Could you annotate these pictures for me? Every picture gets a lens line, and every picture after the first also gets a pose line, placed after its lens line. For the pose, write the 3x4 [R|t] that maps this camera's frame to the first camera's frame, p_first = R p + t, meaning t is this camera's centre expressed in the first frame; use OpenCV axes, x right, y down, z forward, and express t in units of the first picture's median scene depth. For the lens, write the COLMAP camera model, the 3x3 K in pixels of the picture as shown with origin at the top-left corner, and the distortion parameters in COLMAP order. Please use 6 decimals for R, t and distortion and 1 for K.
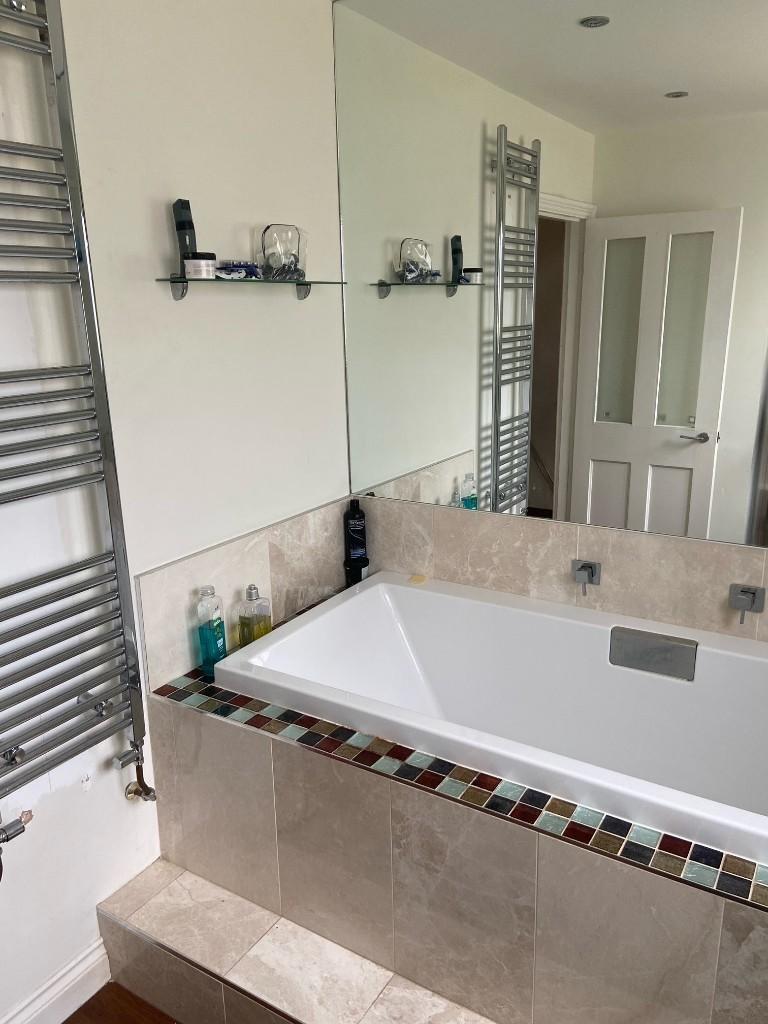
lens RADIAL K [[780.5, 0, 384.0], [0, 780.5, 512.0], [0, 0, 1]] dist [0.156336, -0.201665]
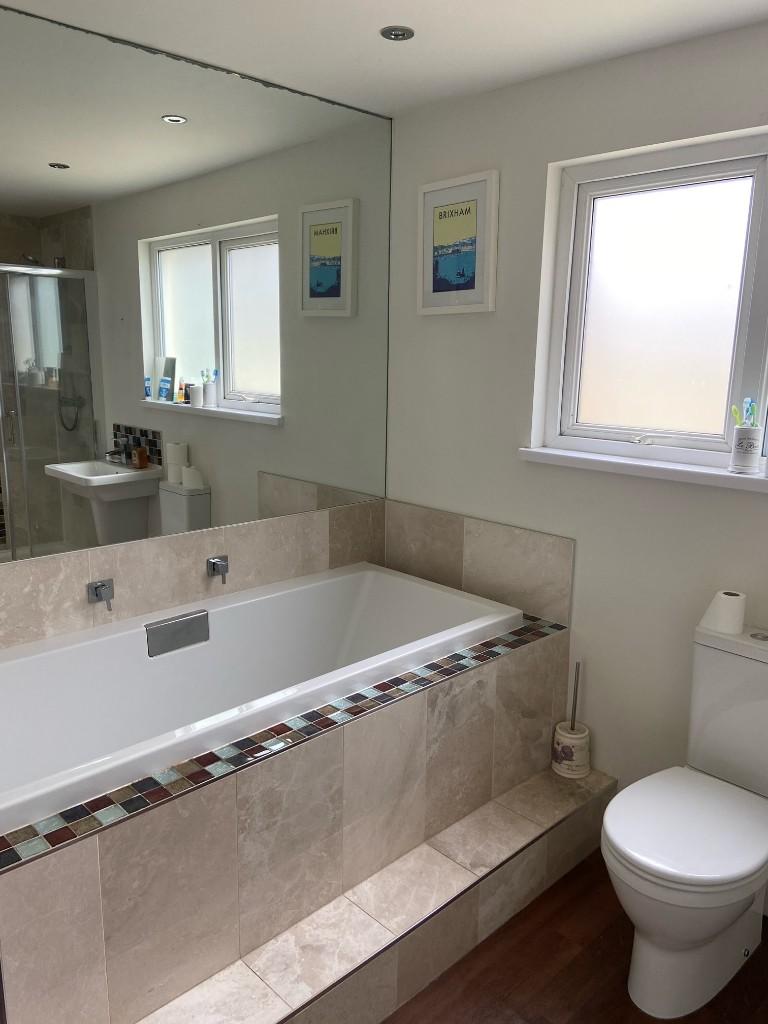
lens RADIAL K [[780.5, 0, 384.0], [0, 780.5, 512.0], [0, 0, 1]] dist [0.156336, -0.201665]
pose [[0.229406, -0.171452, 0.958111, -0.840460], [0.232744, 0.965470, 0.117042, -0.081113], [-0.945094, 0.196144, 0.261389, 0.406792]]
